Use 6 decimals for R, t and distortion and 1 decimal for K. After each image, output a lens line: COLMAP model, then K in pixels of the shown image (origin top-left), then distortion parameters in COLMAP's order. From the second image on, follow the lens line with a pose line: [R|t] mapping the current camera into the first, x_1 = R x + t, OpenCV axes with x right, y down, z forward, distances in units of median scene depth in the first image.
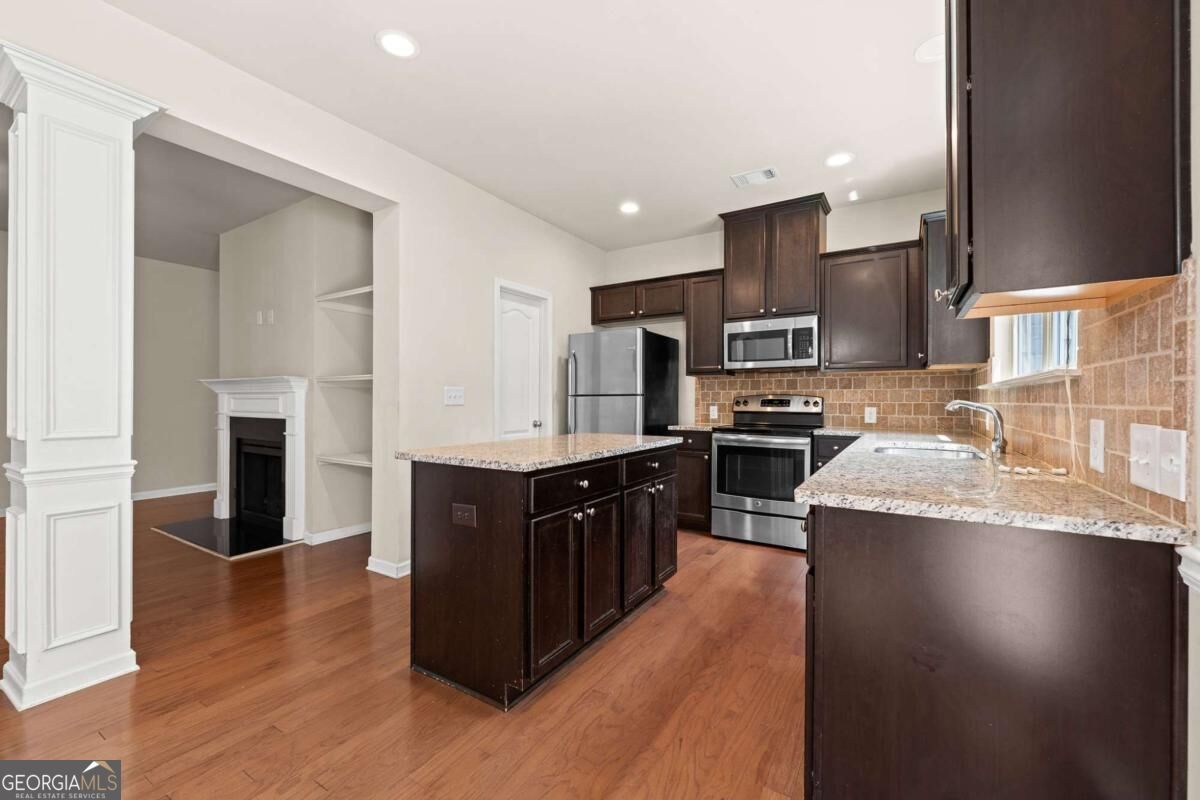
lens RADIAL K [[487.5, 0, 598.2], [0, 487.5, 400.8], [0, 0, 1]] dist [0.002307, -0.001114]
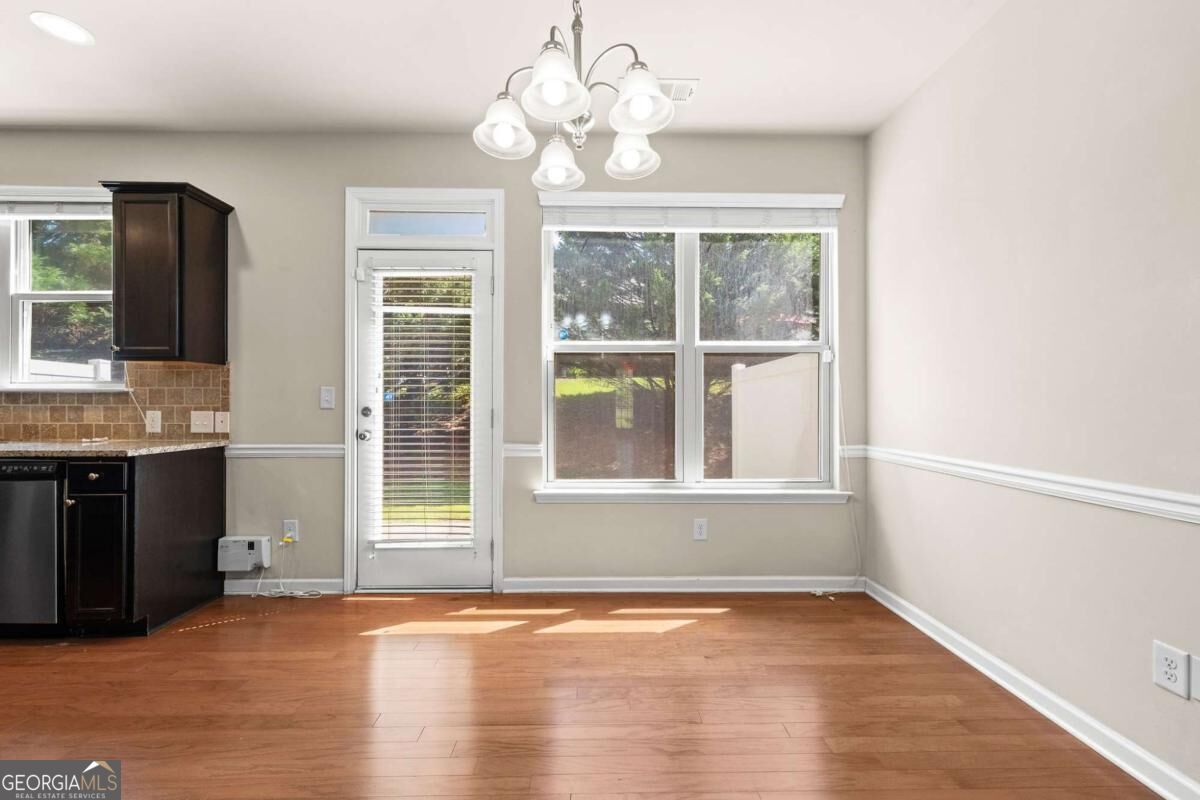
lens RADIAL K [[487.5, 0, 598.5], [0, 487.5, 403.1], [0, 0, 1]] dist [0.002307, -0.001114]
pose [[-0.548051, 0.000021, 0.836445, -0.678892], [-0.001273, 0.999999, -0.000860, -0.000065], [-0.836444, -0.001536, -0.548050, 0.156522]]
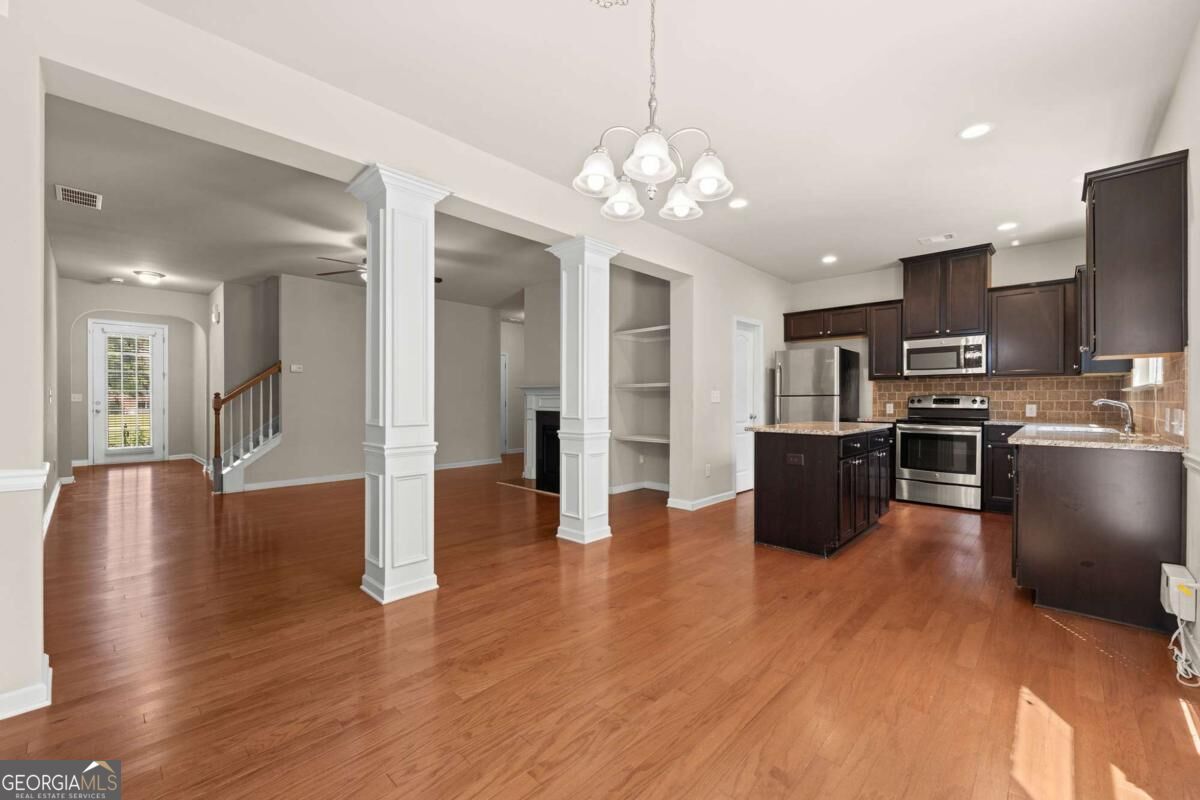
lens RADIAL K [[487.5, 0, 603.3], [0, 487.5, 402.3], [0, 0, 1]] dist [0.002307, -0.001114]
pose [[0.981830, -0.000461, -0.189765, -0.319851], [0.001382, 0.999988, 0.004719, -0.000066], [0.189760, -0.004896, 0.981818, -0.501562]]
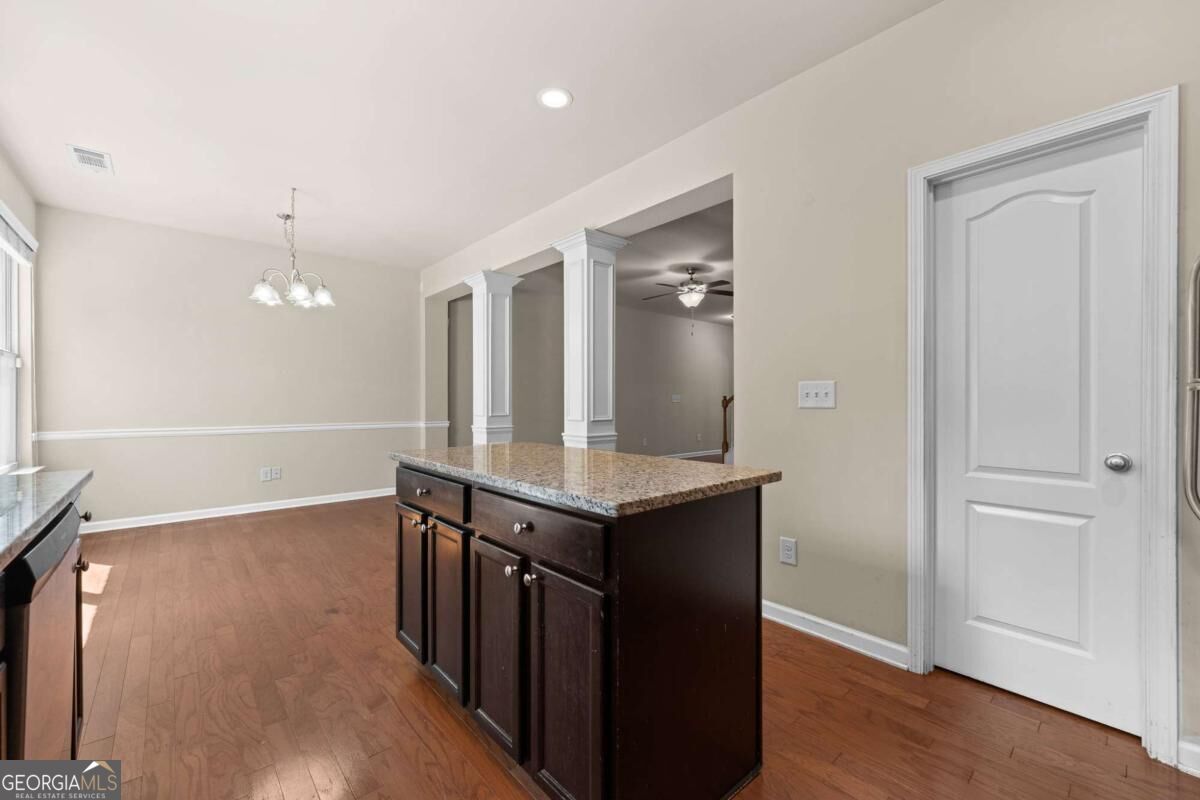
lens RADIAL K [[487.5, 0, 597.9], [0, 487.5, 404.4], [0, 0, 1]] dist [0.002307, -0.001114]
pose [[-0.289373, -0.001333, -0.957216, 0.400861], [-0.001830, 0.999998, -0.000839, 0.003641], [0.957215, 0.001509, -0.289374, 0.848280]]
